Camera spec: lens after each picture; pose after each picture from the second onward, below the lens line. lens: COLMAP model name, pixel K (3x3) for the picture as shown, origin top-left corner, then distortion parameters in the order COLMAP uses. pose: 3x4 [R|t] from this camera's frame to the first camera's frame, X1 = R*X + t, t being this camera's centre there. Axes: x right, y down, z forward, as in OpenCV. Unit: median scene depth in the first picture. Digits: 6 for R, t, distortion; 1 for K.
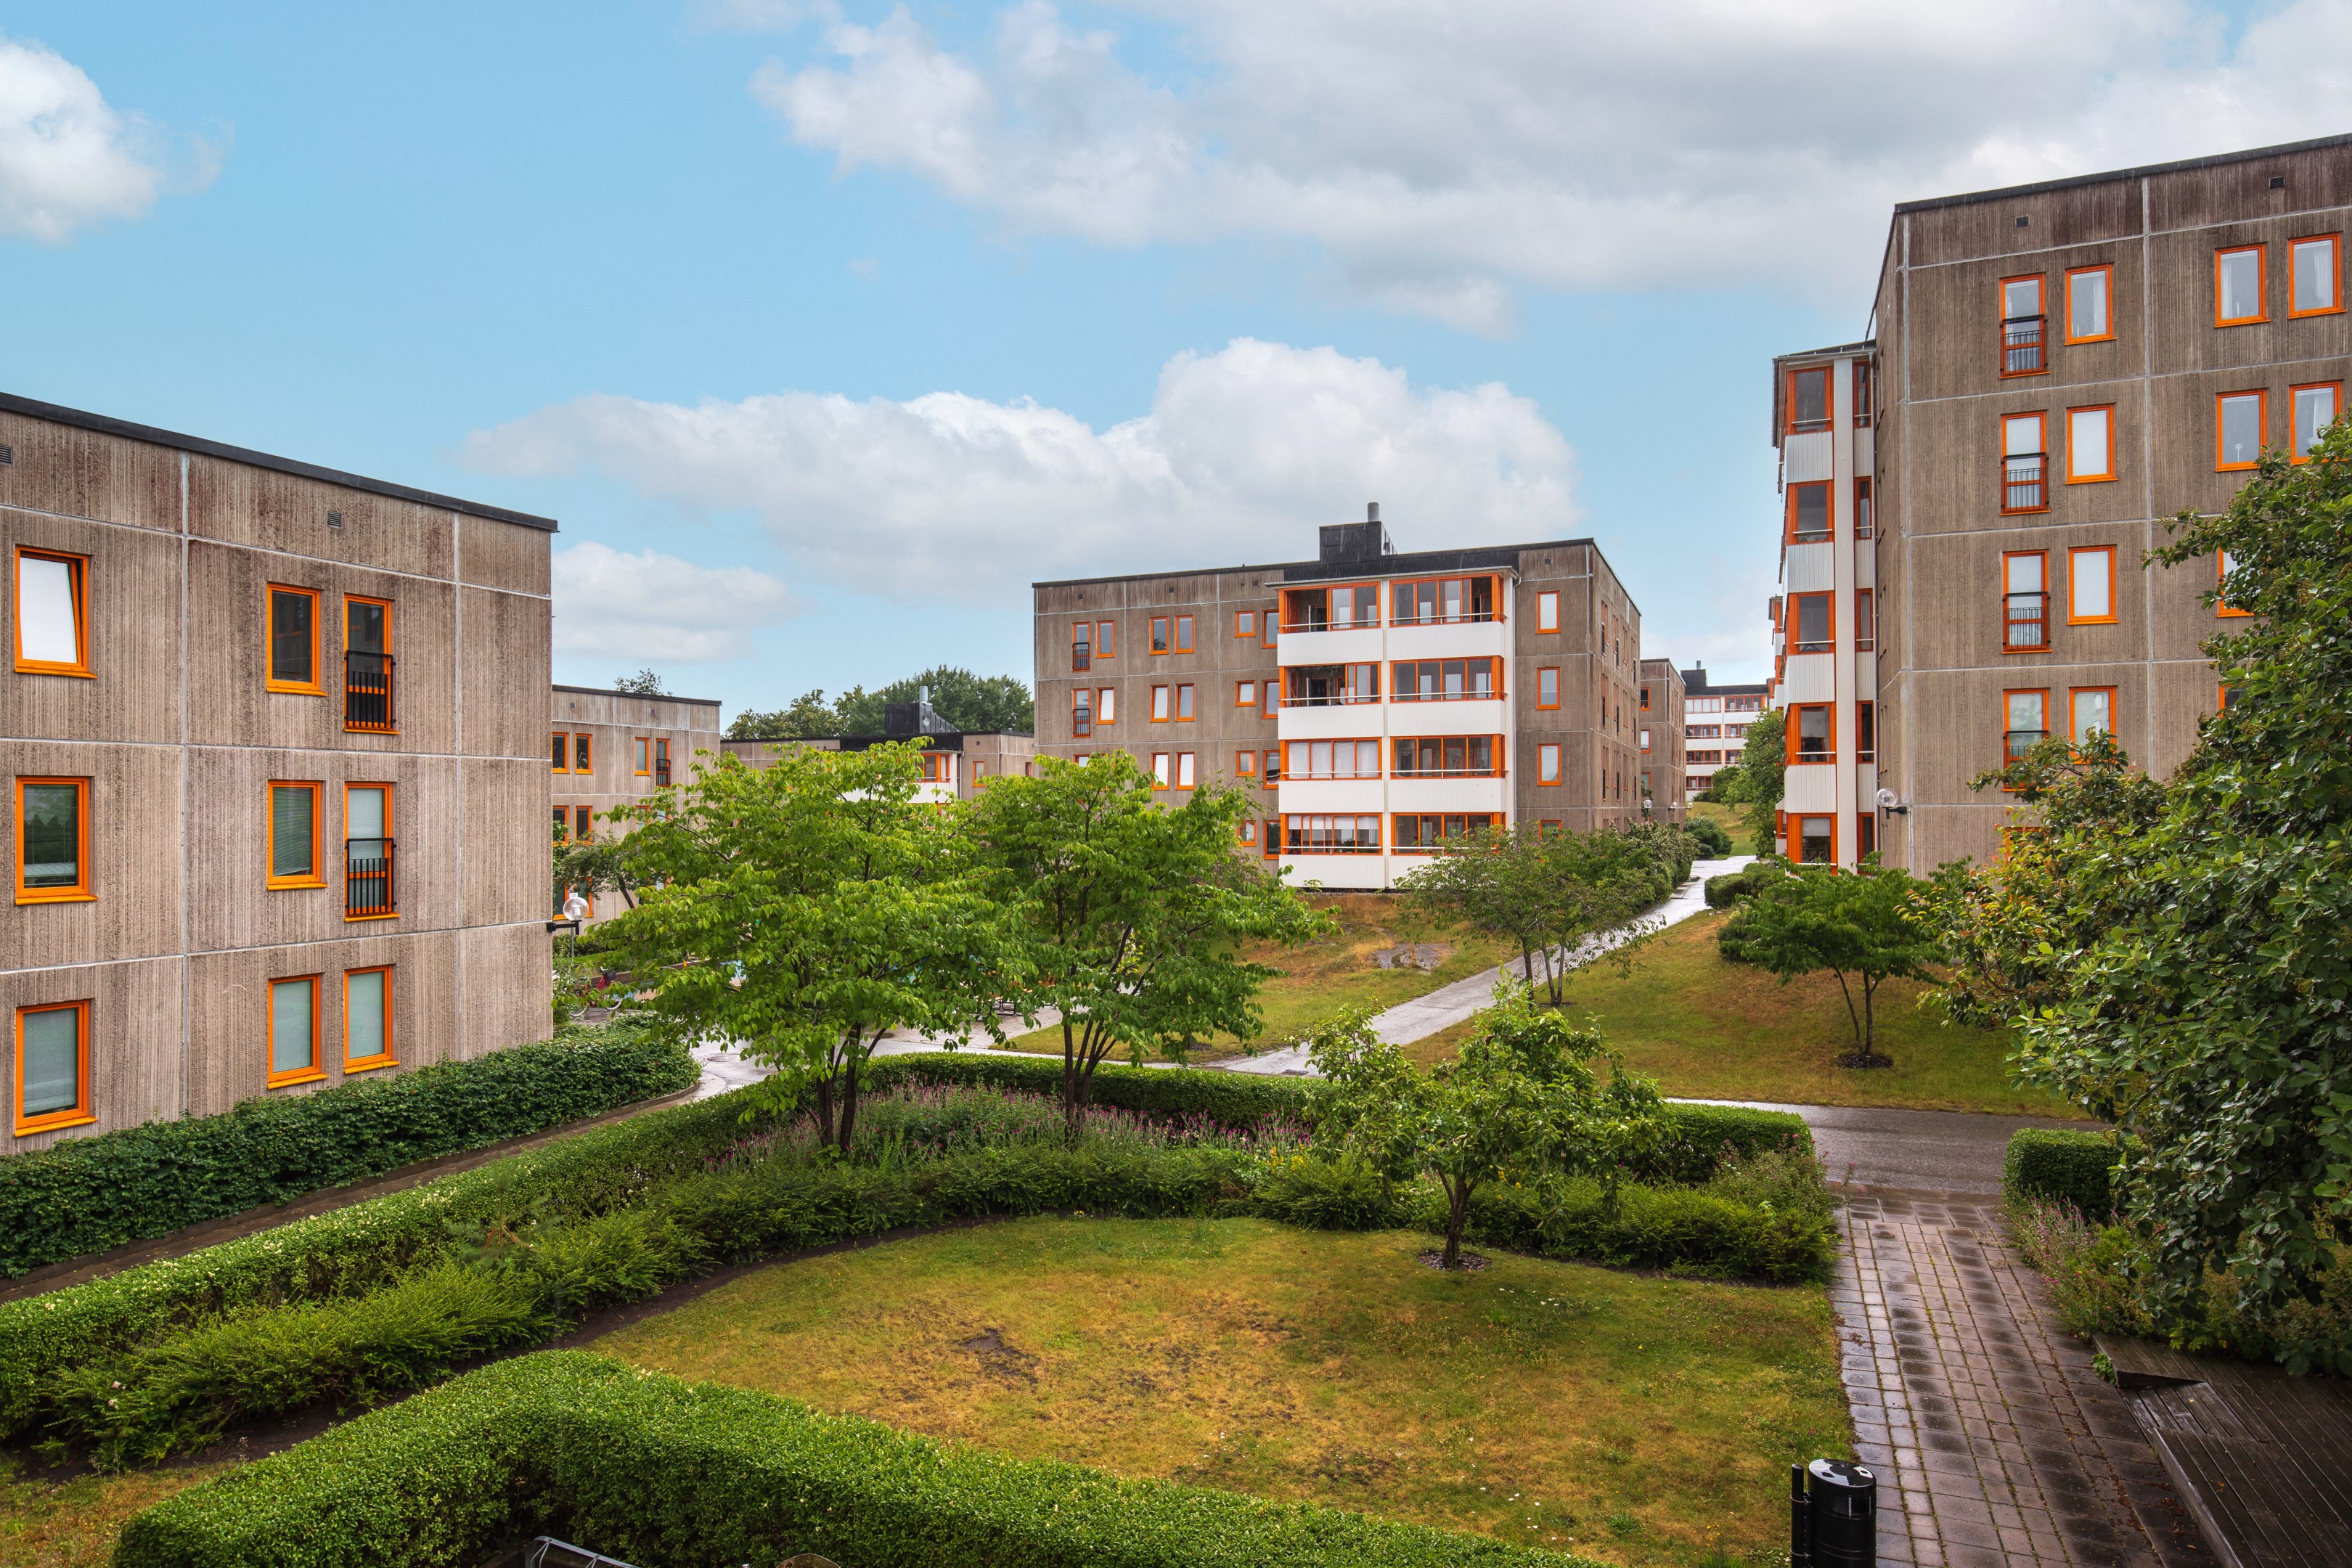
lens RADIAL K [[1325.5, 0, 1181.8], [0, 1325.5, 774.2], [0, 0, 1]] dist [-0.014069, 0.001962]
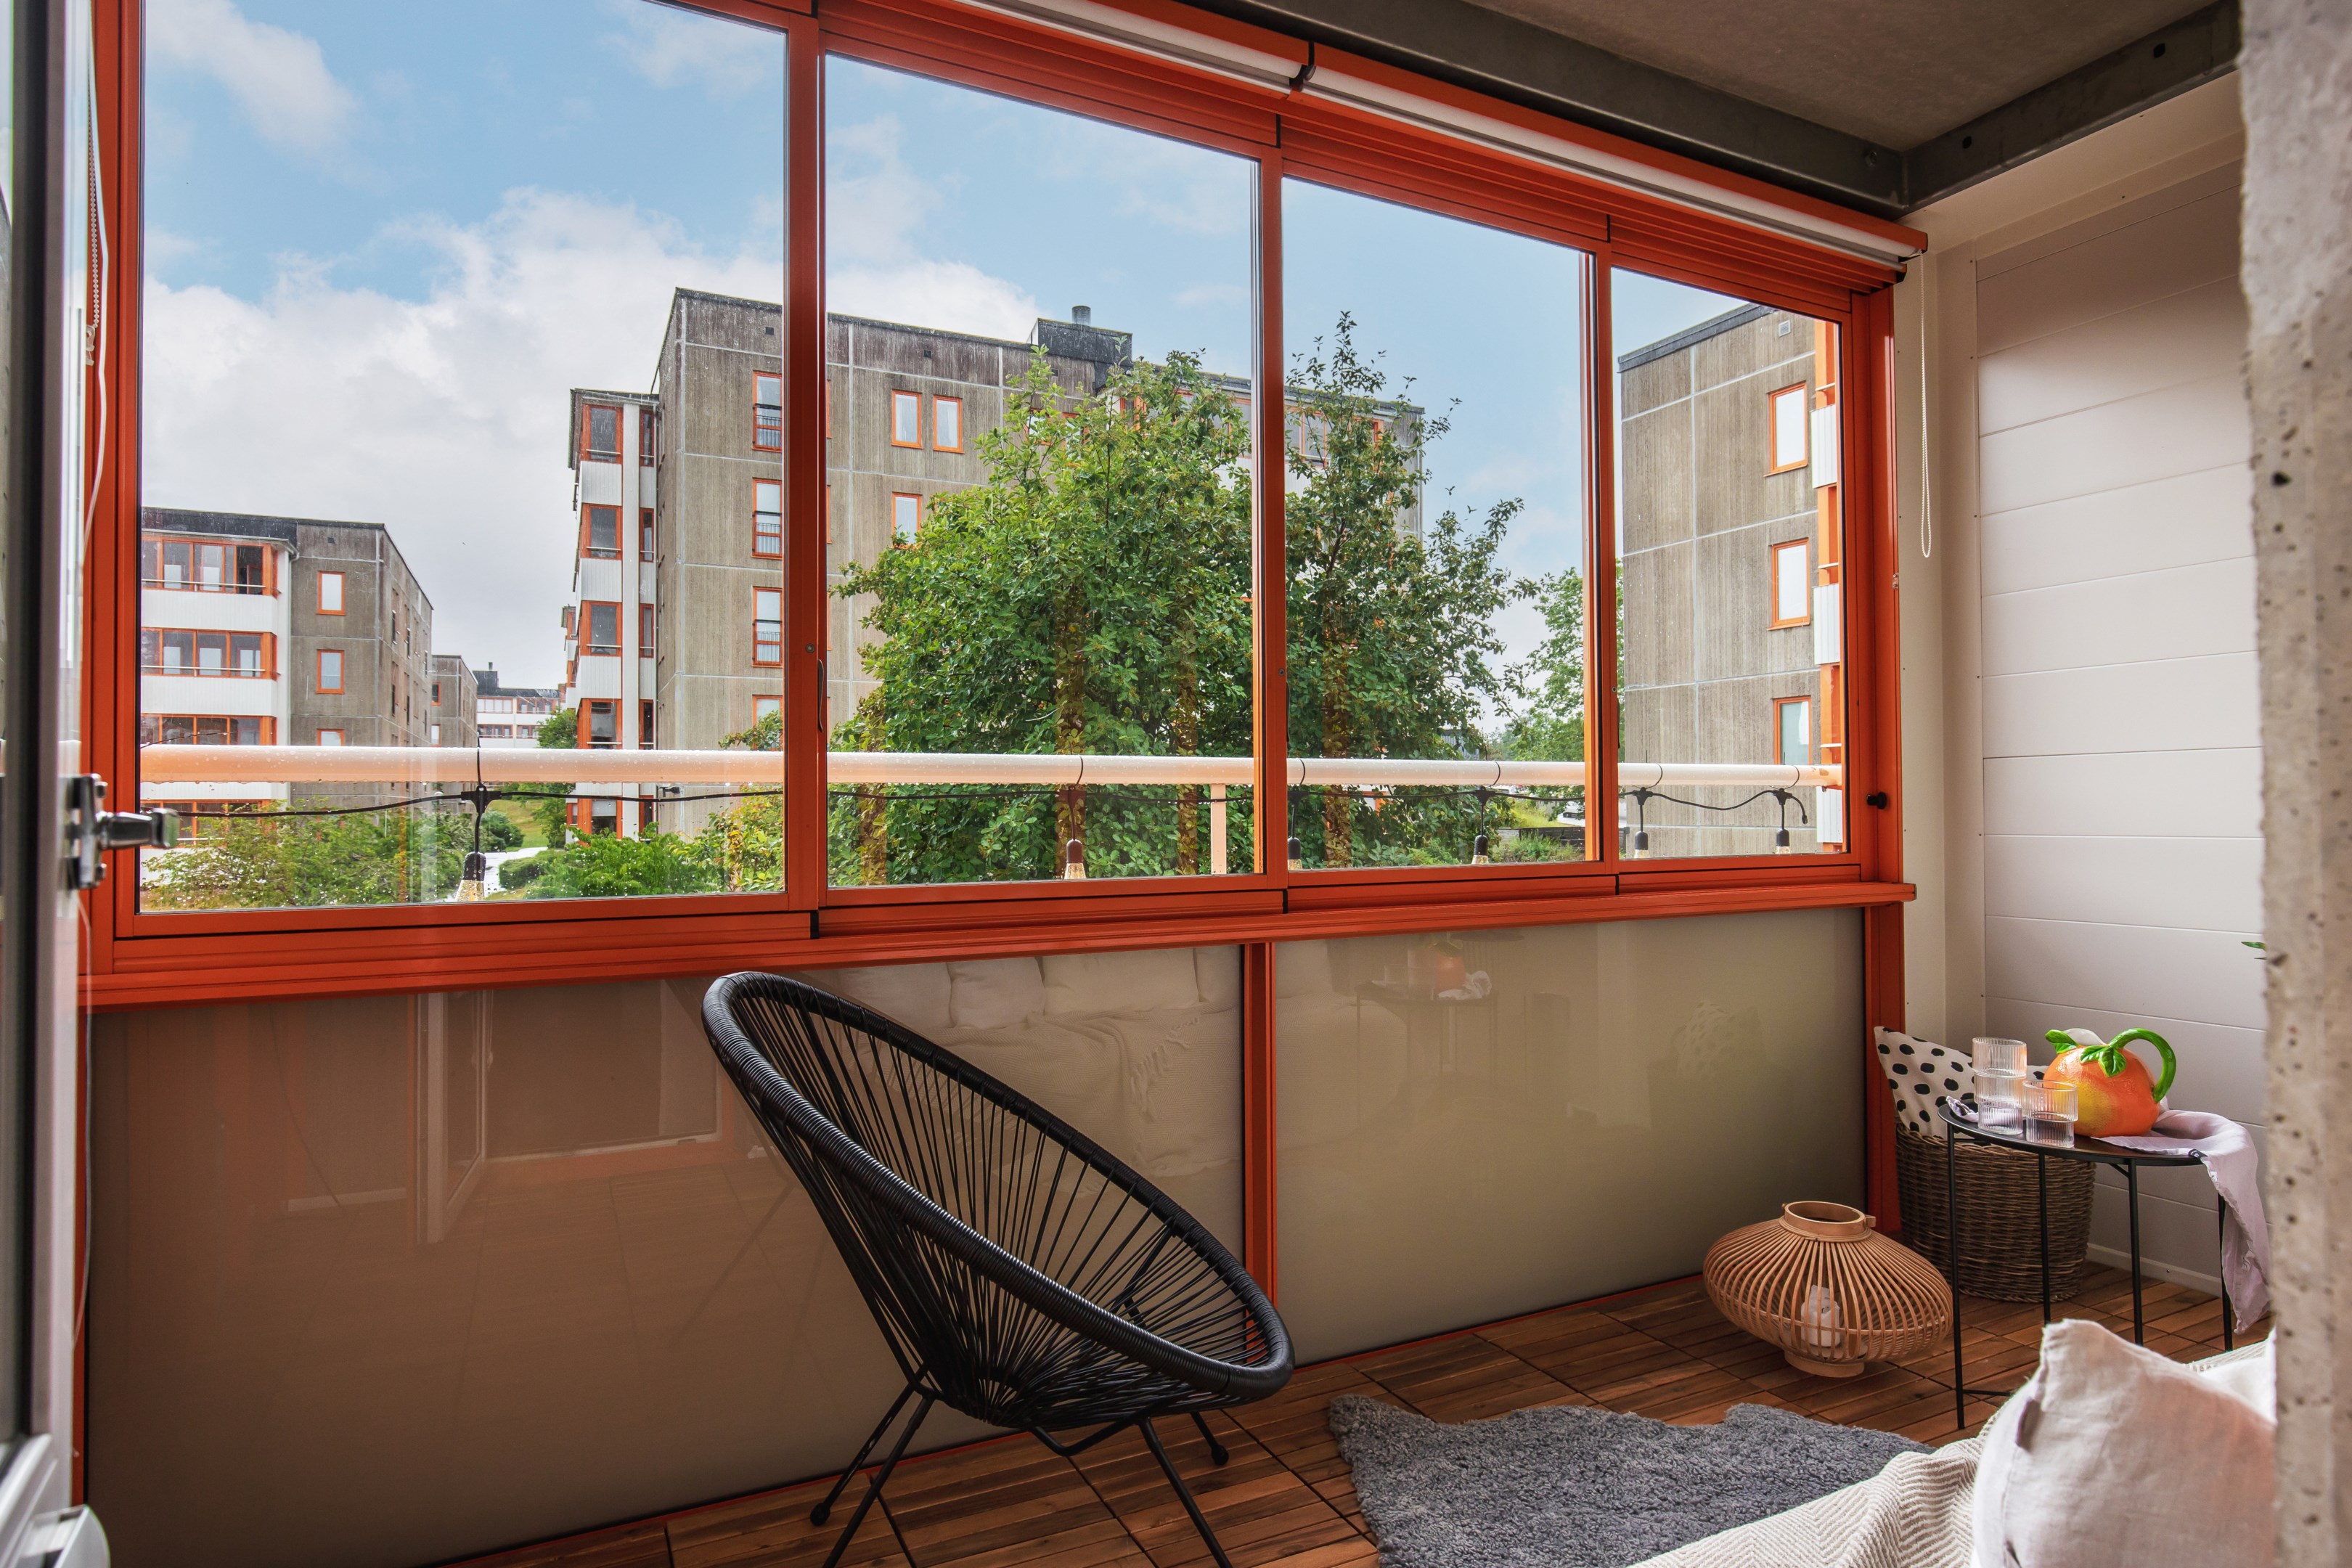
lens RADIAL K [[1302.0, 0, 1191.2], [0, 1302.0, 795.4], [0, 0, 1]] dist [-0.000593, -0.000252]
pose [[0.642106, 0.008086, 0.766573, -0.055434], [-0.006180, 0.999966, -0.005371, 0.031203], [-0.766591, -0.001289, 0.642134, -0.109029]]
